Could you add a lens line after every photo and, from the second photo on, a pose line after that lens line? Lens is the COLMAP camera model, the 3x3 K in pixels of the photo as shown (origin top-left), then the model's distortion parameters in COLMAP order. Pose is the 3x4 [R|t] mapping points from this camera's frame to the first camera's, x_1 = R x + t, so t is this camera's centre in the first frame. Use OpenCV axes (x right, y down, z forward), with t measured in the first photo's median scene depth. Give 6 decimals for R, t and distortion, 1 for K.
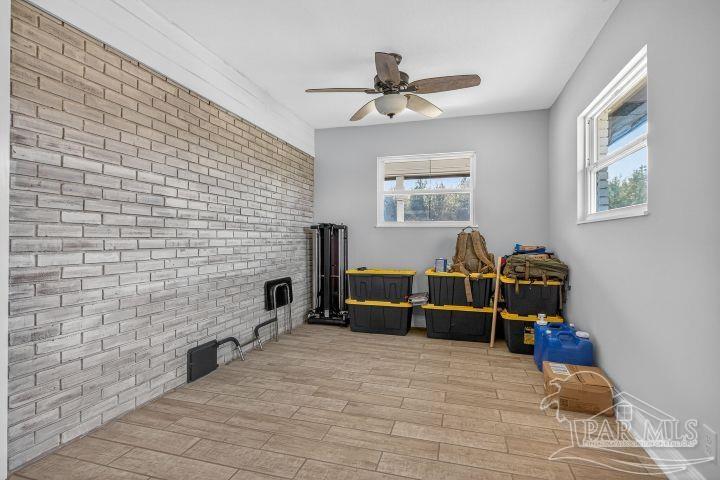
lens RADIAL K [[335.3, 0, 364.4], [0, 335.3, 241.9], [0, 0, 1]] dist [0.002437, 0.000119]
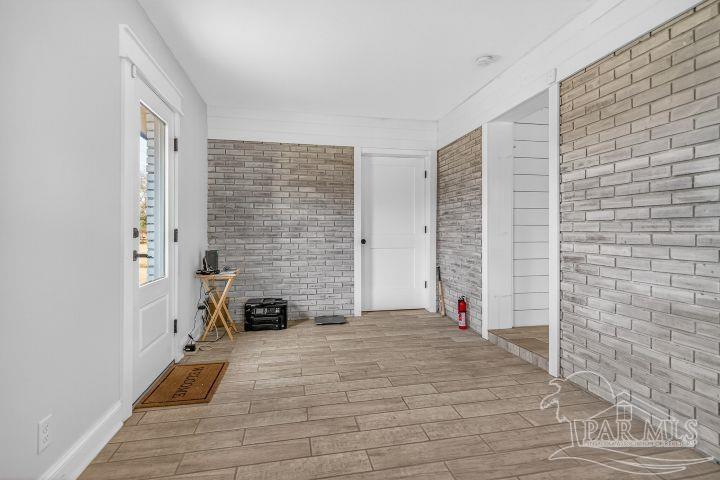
lens RADIAL K [[329.8, 0, 360.1], [0, 329.8, 233.7], [0, 0, 1]] dist [0.002094, 0.000861]
pose [[-0.877934, 0.001922, -0.478778, 0.439407], [-0.004971, 0.999901, 0.013130, -0.016636], [0.478756, 0.013907, -0.877838, 1.514690]]
